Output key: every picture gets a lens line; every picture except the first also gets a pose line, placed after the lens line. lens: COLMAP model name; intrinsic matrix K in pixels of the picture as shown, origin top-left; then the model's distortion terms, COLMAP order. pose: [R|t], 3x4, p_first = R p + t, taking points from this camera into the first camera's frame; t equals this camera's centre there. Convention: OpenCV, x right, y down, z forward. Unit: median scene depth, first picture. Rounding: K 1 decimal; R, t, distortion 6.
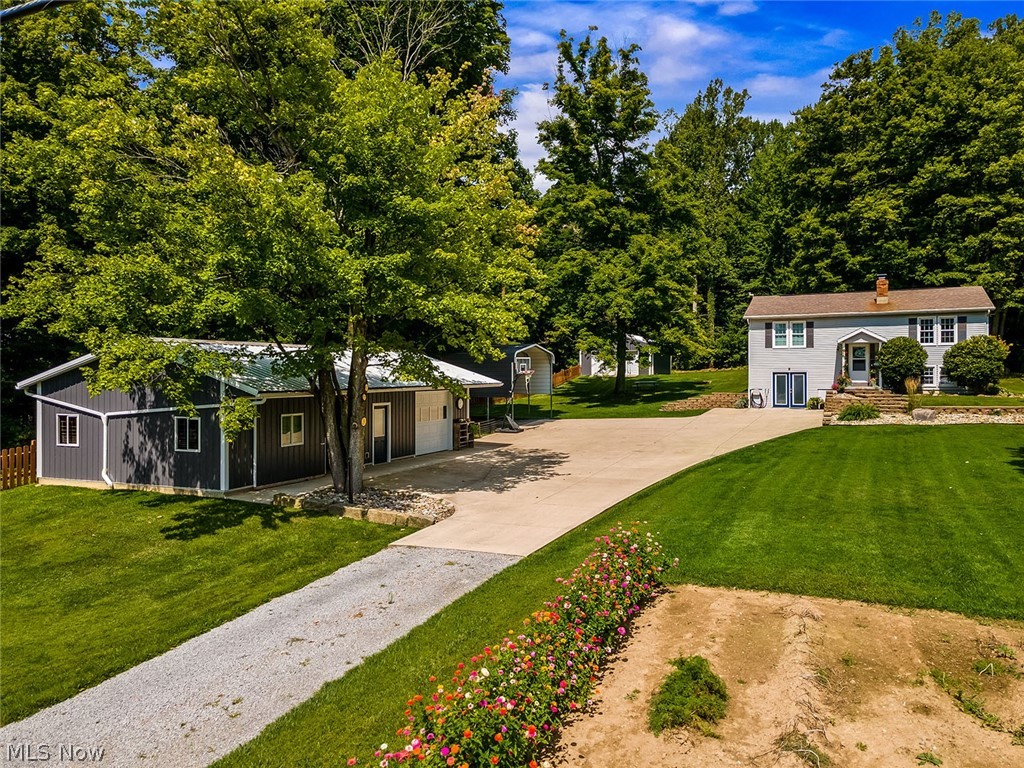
lens RADIAL K [[744.2, 0, 515.6], [0, 744.2, 371.0], [0, 0, 1]] dist [0.014569, 0.039008]
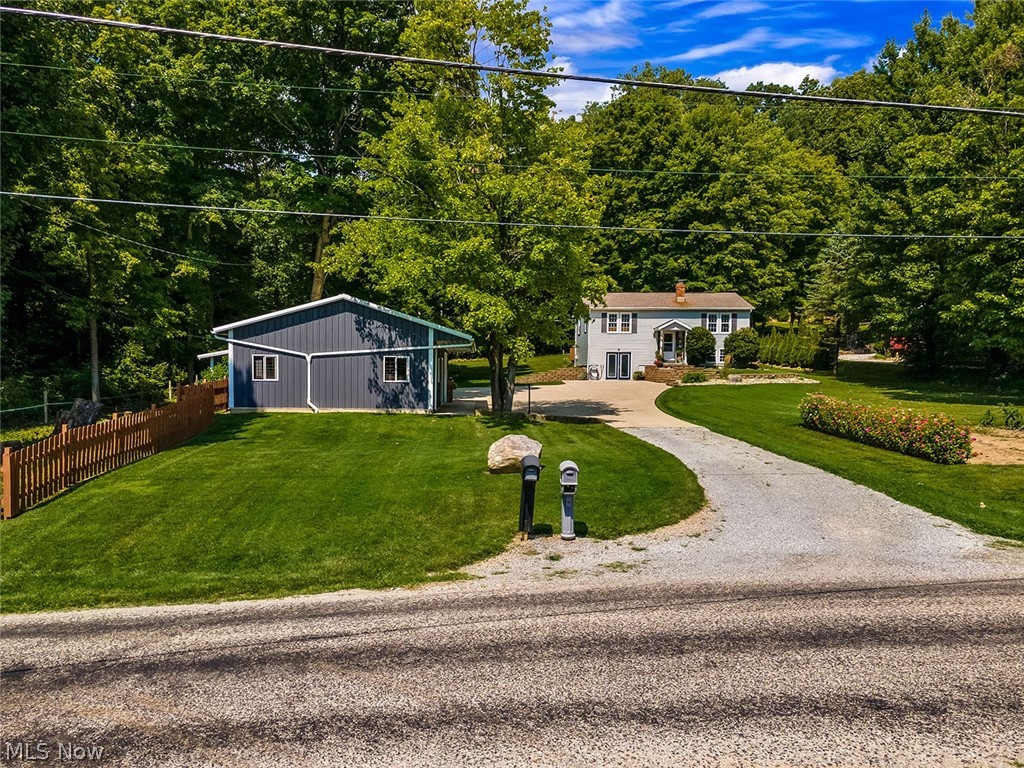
lens RADIAL K [[812.3, 0, 465.6], [0, 812.3, 424.4], [0, 0, 1]] dist [0.006450, 0.001940]
pose [[0.915420, -0.012166, 0.402316, -0.379546], [-0.012836, 0.998152, 0.059391, 0.039786], [-0.402295, -0.059531, 0.913573, -0.158391]]
